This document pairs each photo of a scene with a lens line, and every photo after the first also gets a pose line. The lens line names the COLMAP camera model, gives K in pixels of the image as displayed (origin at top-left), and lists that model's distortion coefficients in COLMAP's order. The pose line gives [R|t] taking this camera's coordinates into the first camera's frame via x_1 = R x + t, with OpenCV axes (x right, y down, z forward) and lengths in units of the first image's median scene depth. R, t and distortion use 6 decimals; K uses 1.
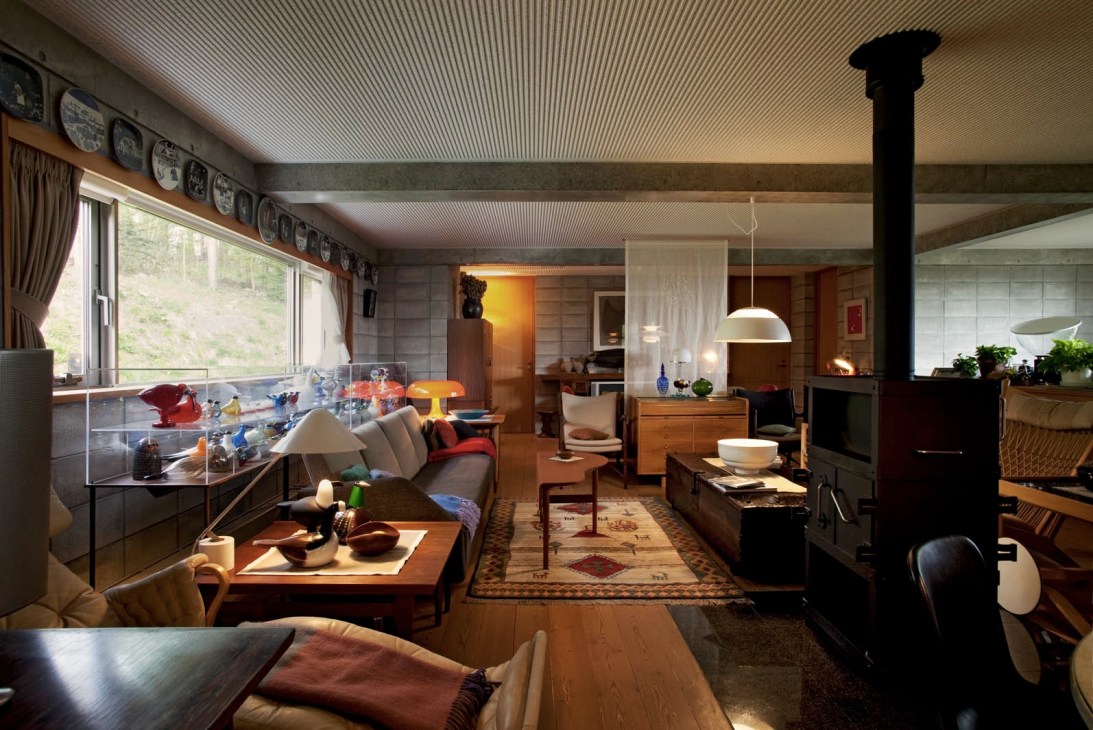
lens RADIAL K [[617.9, 0, 546.5], [0, 617.9, 365.0], [0, 0, 1]] dist [-0.055267, 0.032247]
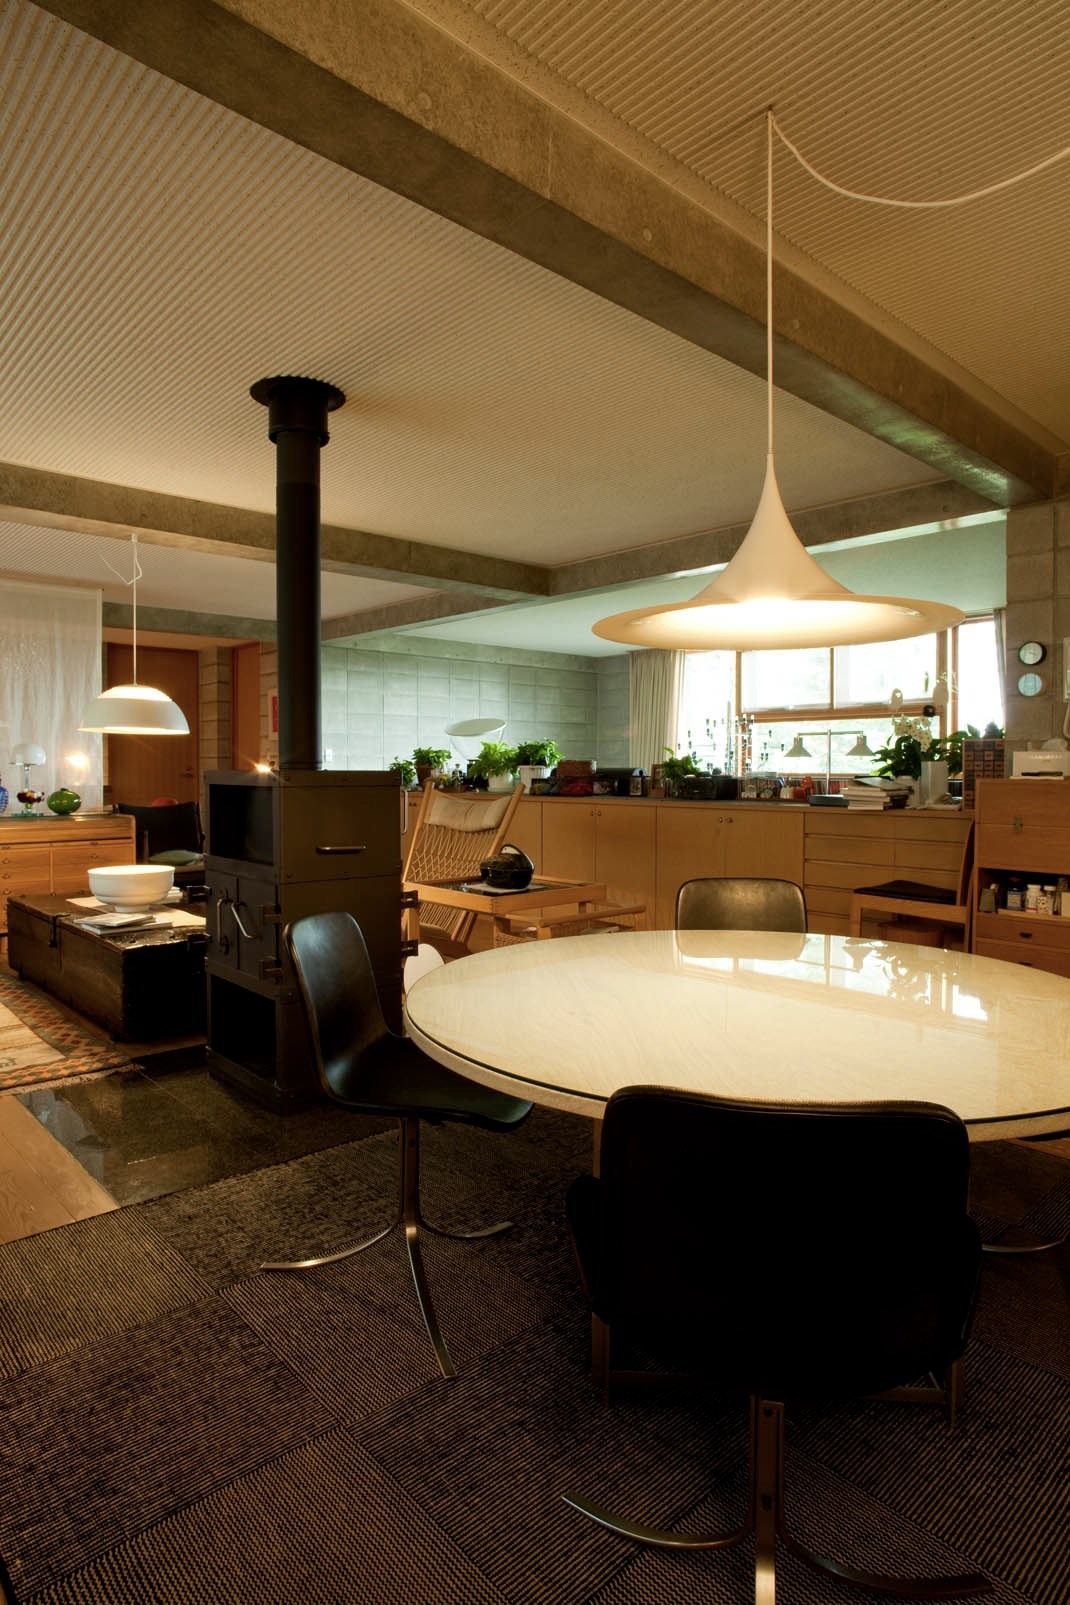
lens RADIAL K [[907.3, 0, 562.6], [0, 907.3, 803.6], [0, 0, 1]] dist [-0.055267, 0.032247]
pose [[0.730367, -0.023523, 0.682650, -0.026688], [0.009170, 0.999654, 0.024635, 0.025450], [-0.682993, -0.011732, 0.730330, -0.132384]]
